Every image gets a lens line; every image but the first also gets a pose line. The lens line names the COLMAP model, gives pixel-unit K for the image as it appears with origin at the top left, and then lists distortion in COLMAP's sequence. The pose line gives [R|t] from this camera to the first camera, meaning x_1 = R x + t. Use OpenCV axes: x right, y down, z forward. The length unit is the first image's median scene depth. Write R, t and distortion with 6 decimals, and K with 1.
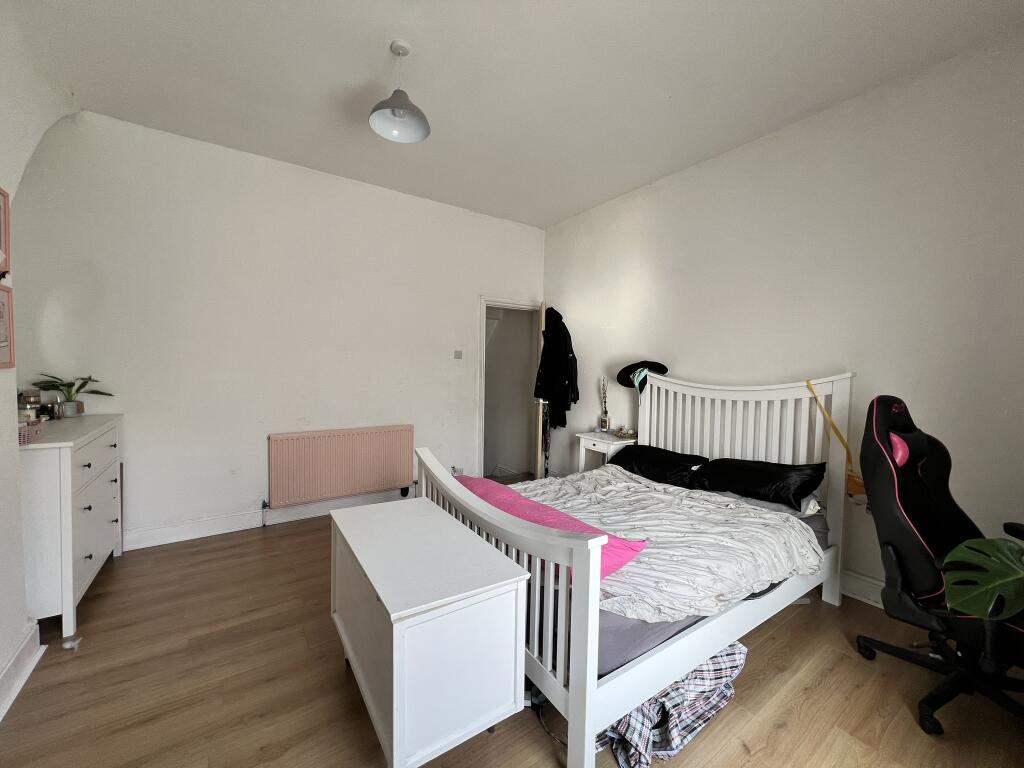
lens RADIAL K [[409.2, 0, 513.6], [0, 409.2, 380.9], [0, 0, 1]] dist [-0.001749, 0.000041]
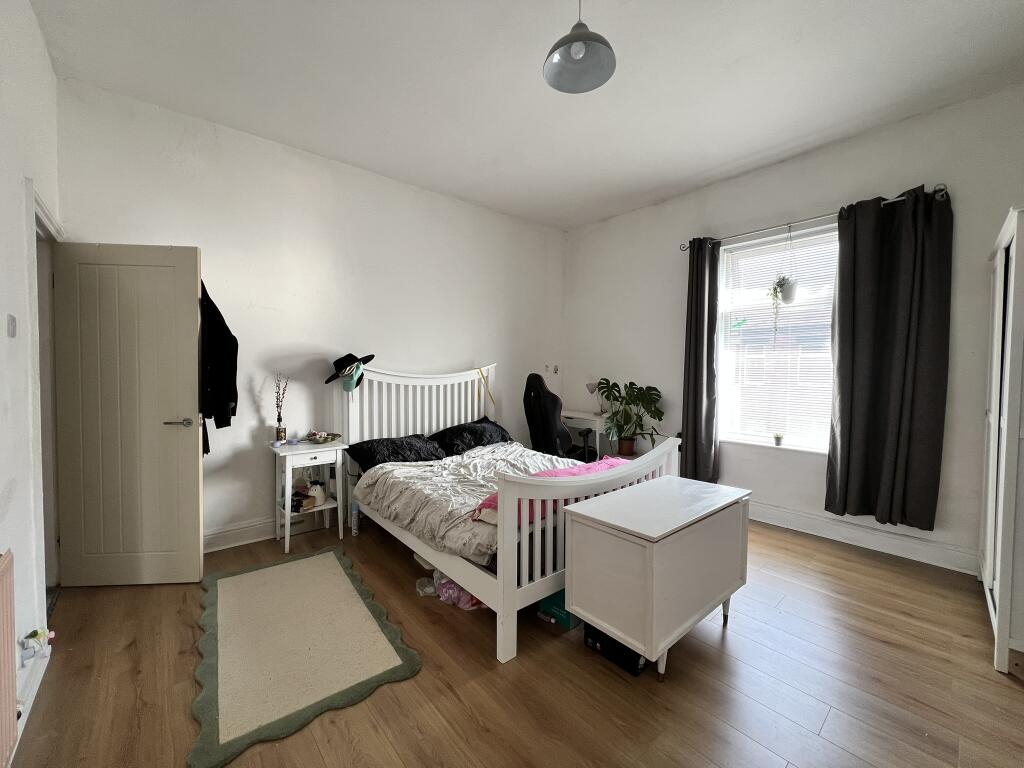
lens RADIAL K [[409.2, 0, 511.2], [0, 409.2, 381.1], [0, 0, 1]] dist [-0.001749, 0.000041]
pose [[-0.111457, -0.048295, 0.992595, -1.132933], [0.033265, 0.998077, 0.052297, -0.038670], [-0.993212, 0.038847, -0.109636, 1.276704]]
